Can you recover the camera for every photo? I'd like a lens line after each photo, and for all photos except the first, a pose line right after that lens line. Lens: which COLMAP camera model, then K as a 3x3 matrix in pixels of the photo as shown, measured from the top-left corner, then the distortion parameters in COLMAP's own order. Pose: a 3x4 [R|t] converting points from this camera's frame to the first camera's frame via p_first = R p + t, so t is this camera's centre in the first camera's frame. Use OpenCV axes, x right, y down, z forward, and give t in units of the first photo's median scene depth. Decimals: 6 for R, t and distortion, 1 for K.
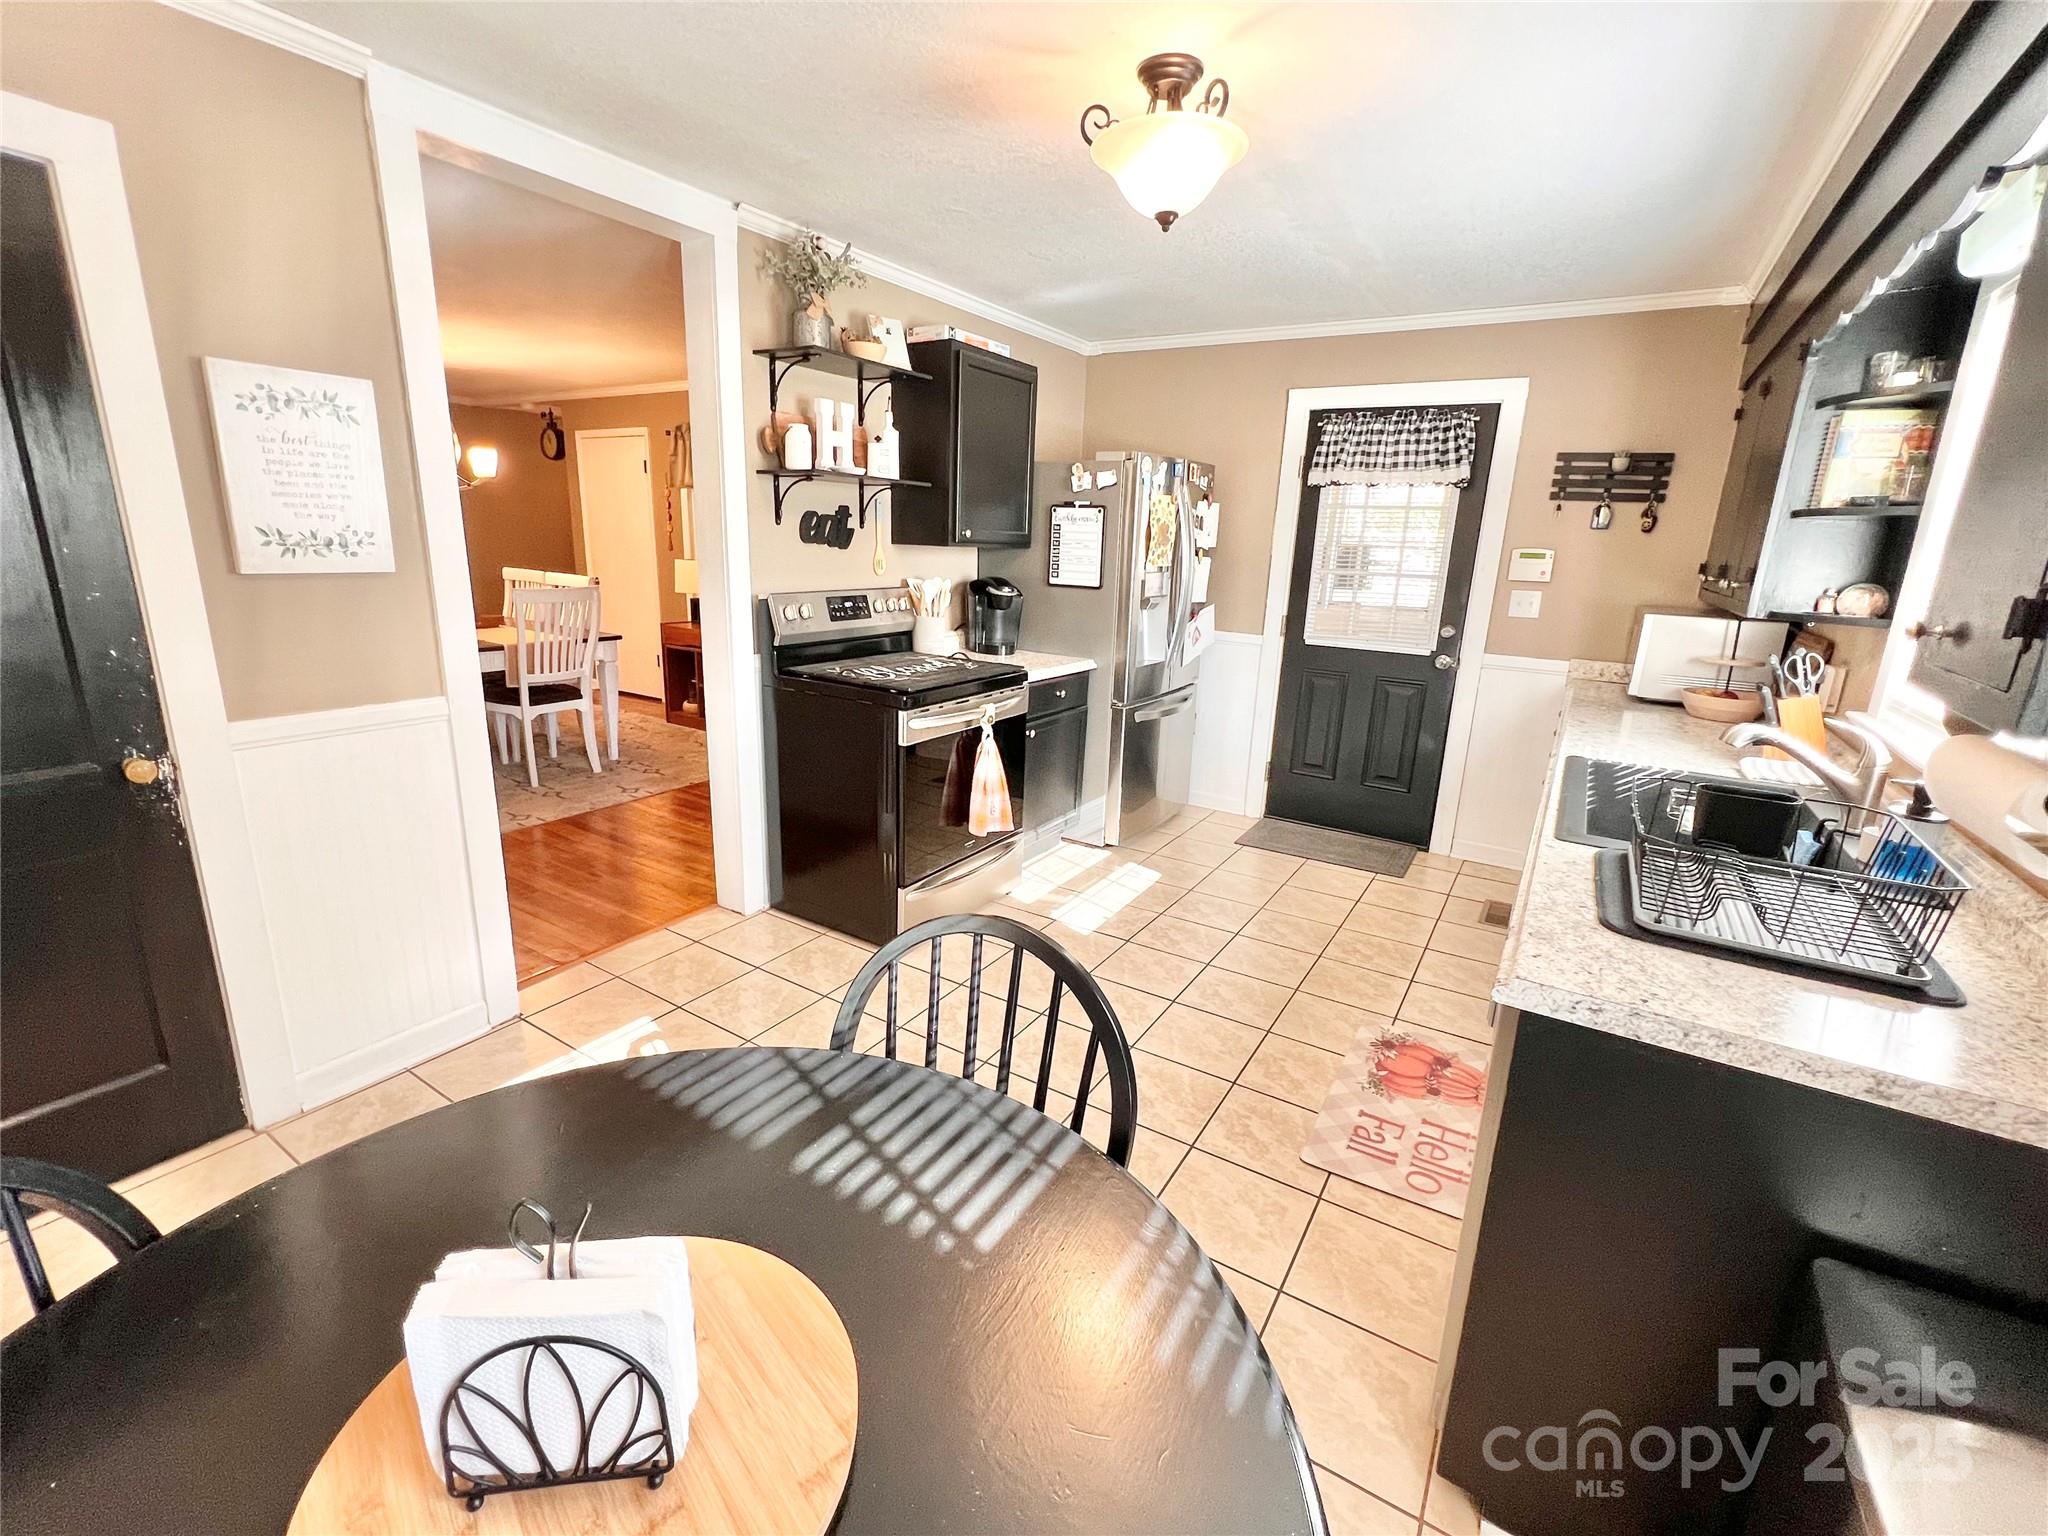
lens RADIAL K [[888.1, 0, 1019.8], [0, 888.1, 764.7], [0, 0, 1]] dist [-0.004429, 0.000520]
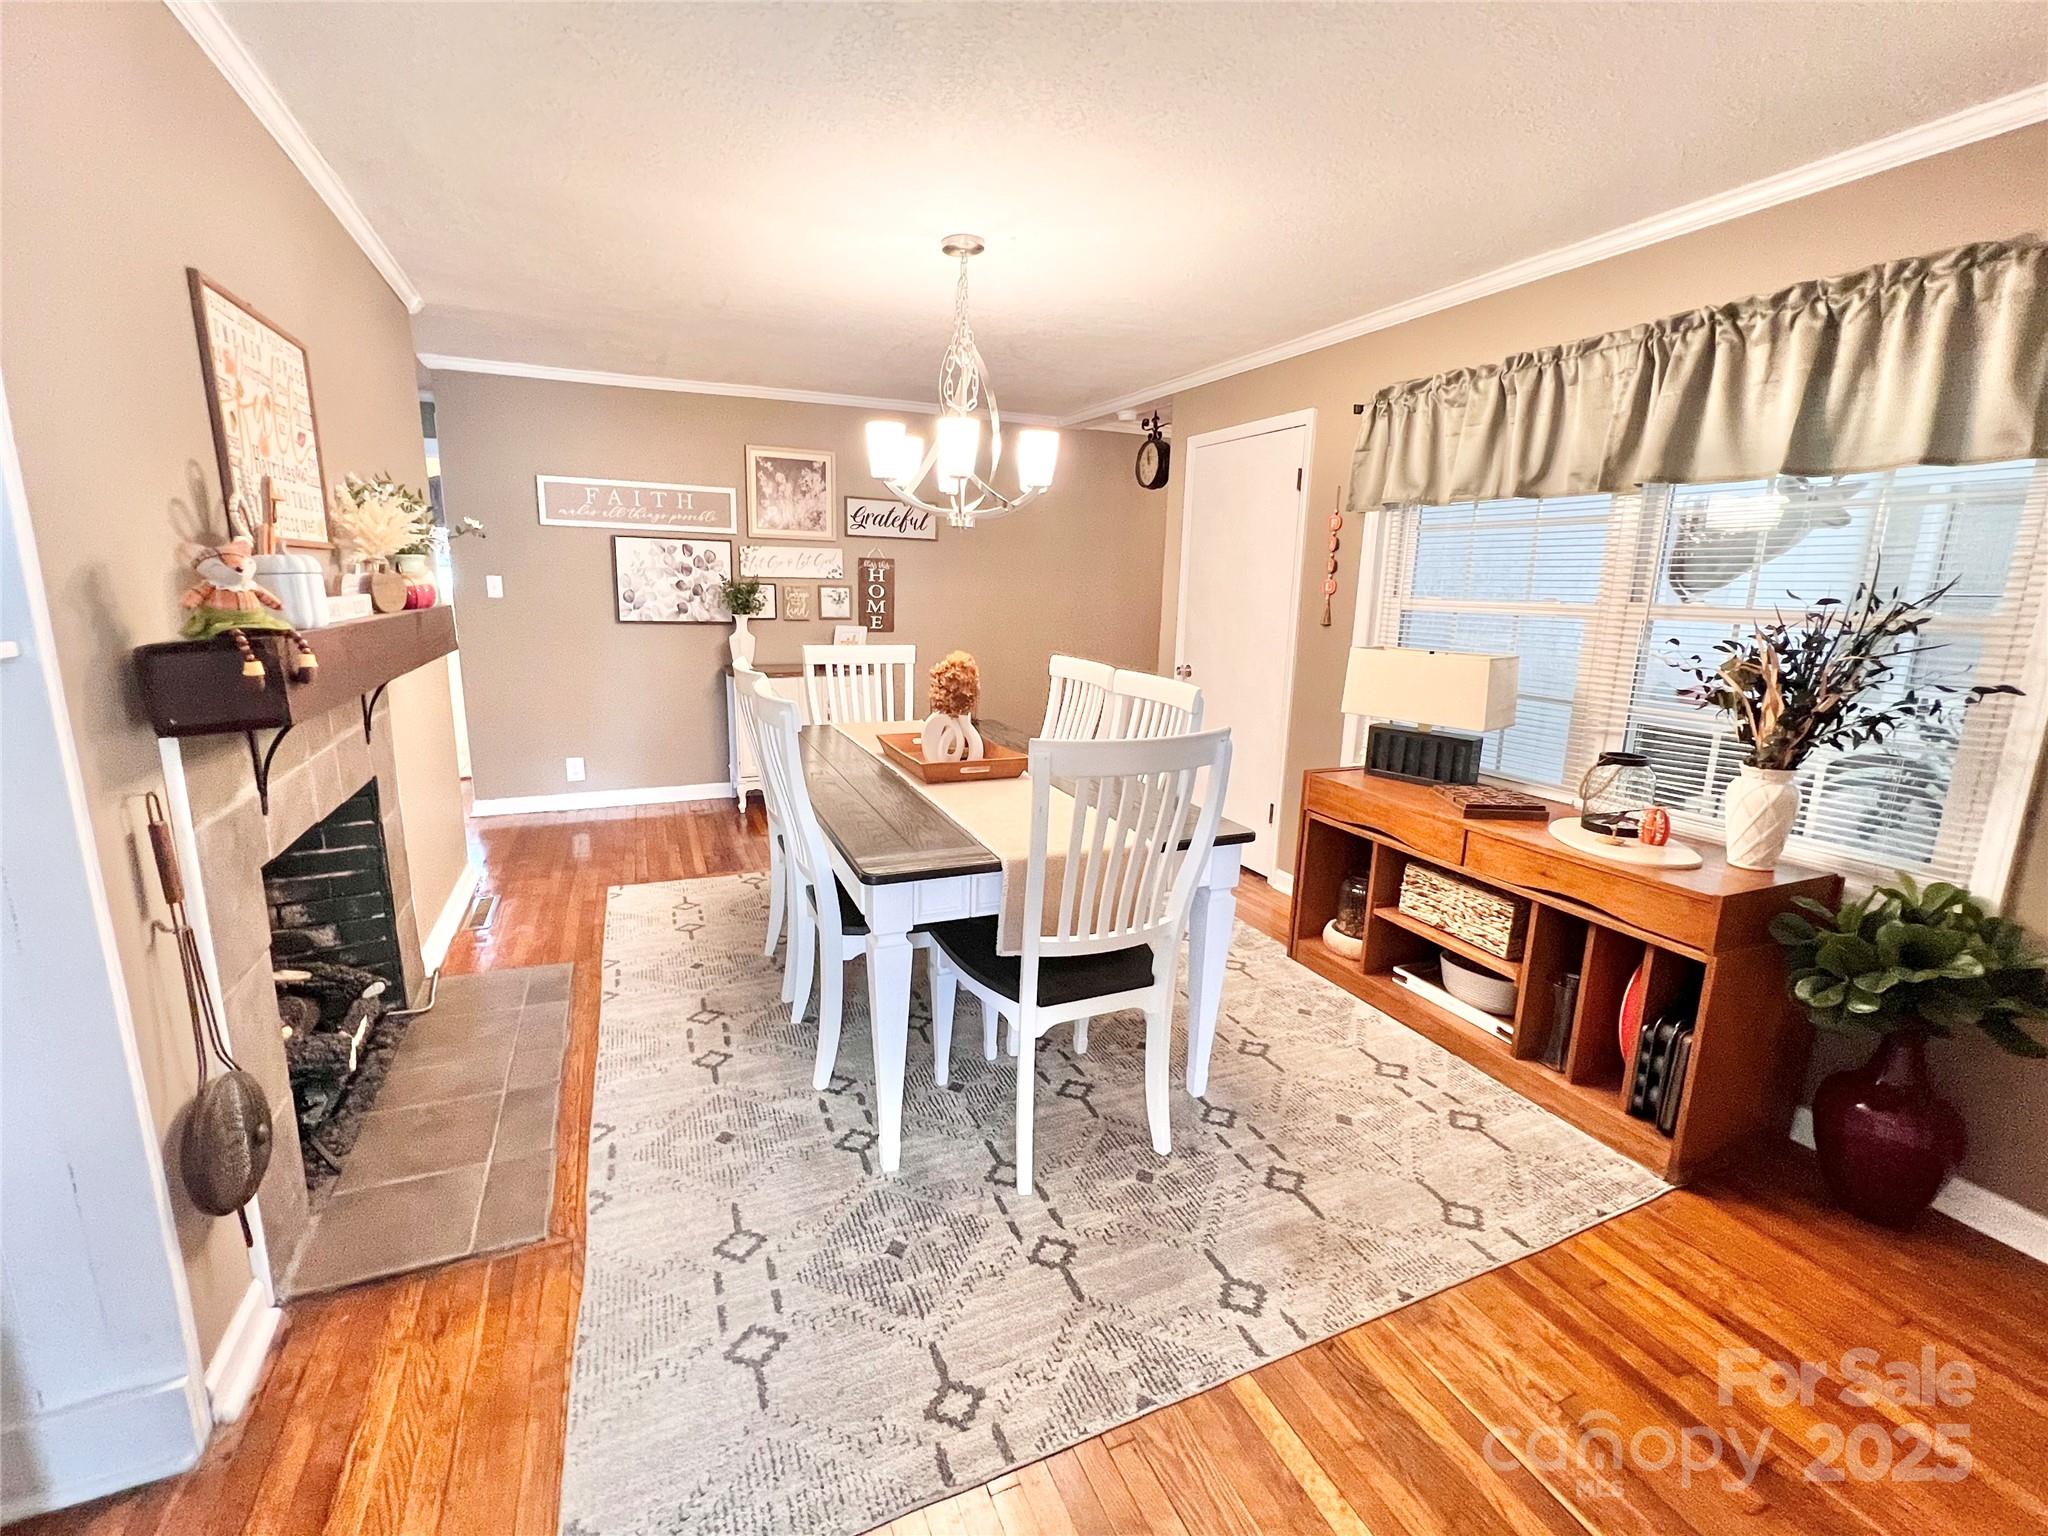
lens RADIAL K [[888.1, 0, 1019.8], [0, 888.1, 764.7], [0, 0, 1]] dist [-0.004429, 0.000520]
pose [[0.829265, 0.094507, -0.550807, -0.308039], [-0.134113, 0.990450, -0.031972, -0.147331], [0.542525, 0.100383, 0.834020, 0.575785]]
